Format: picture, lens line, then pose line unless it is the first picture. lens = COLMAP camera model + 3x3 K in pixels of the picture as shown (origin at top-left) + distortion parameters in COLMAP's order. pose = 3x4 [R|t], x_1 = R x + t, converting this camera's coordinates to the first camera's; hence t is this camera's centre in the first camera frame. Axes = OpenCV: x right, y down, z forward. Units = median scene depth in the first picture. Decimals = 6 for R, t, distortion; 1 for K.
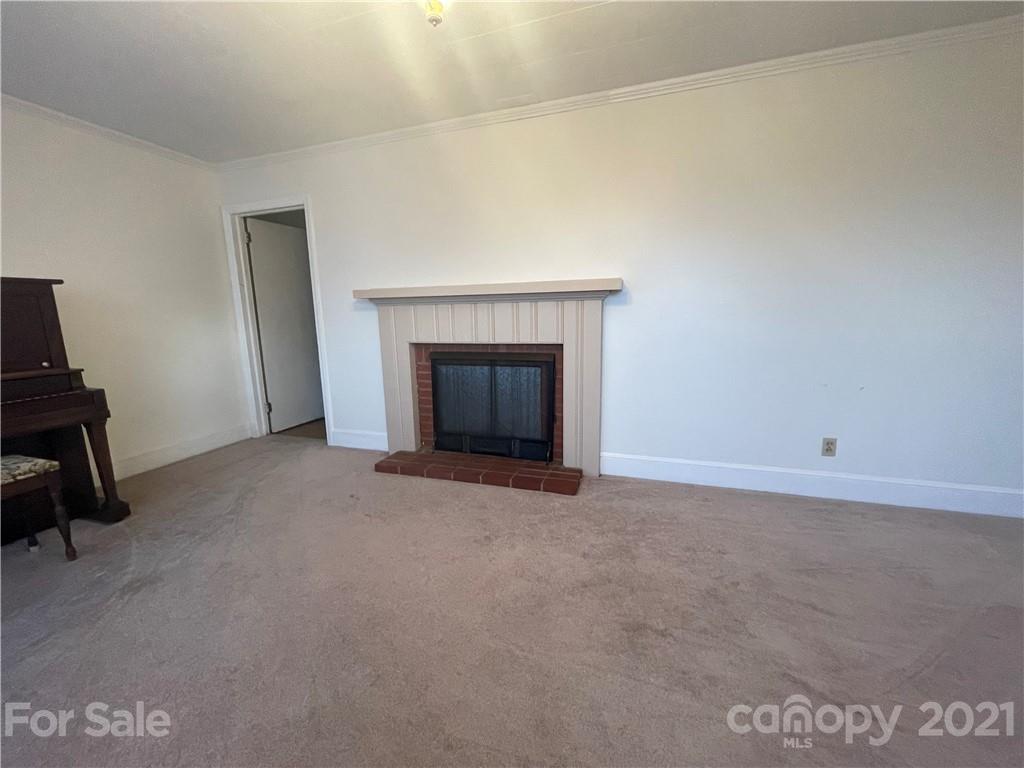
lens RADIAL K [[412.4, 0, 511.8], [0, 412.4, 385.0], [0, 0, 1]] dist [-0.001487, 0.000249]
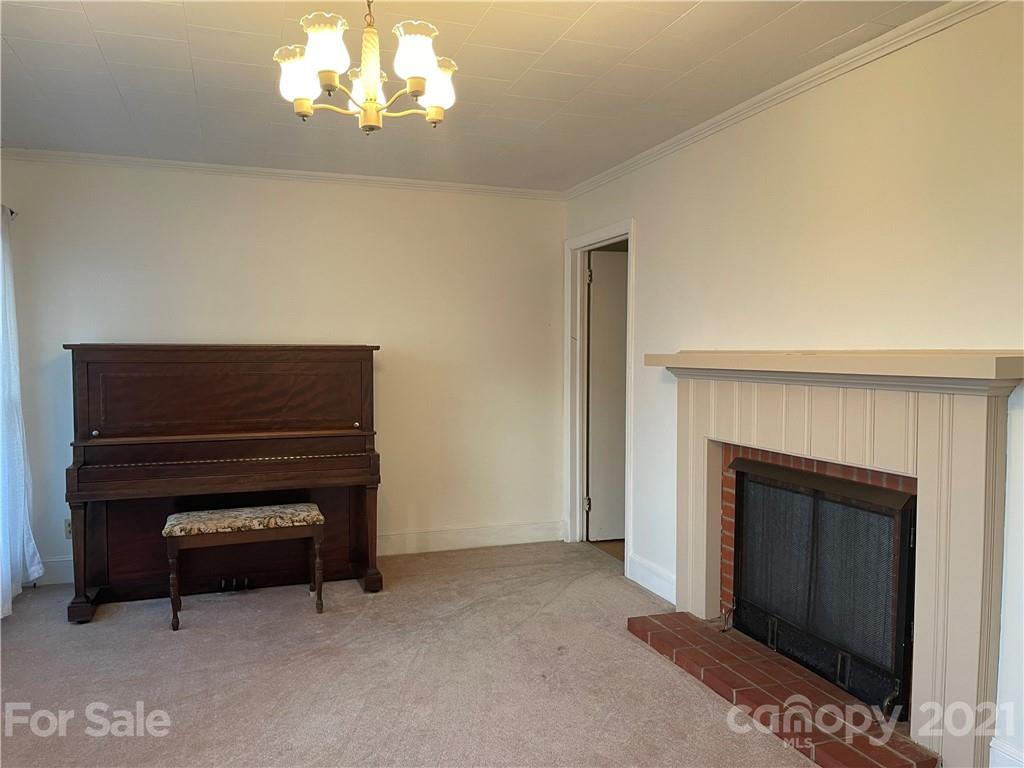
lens RADIAL K [[782.4, 0, 510.2], [0, 782.4, 383.2], [0, 0, 1]] dist [0.011048, 0.002548]
pose [[0.613839, 0.055075, -0.787508, 0.485654], [-0.153058, 0.986937, -0.050282, -0.080072], [0.774452, 0.151399, 0.614250, 0.036056]]
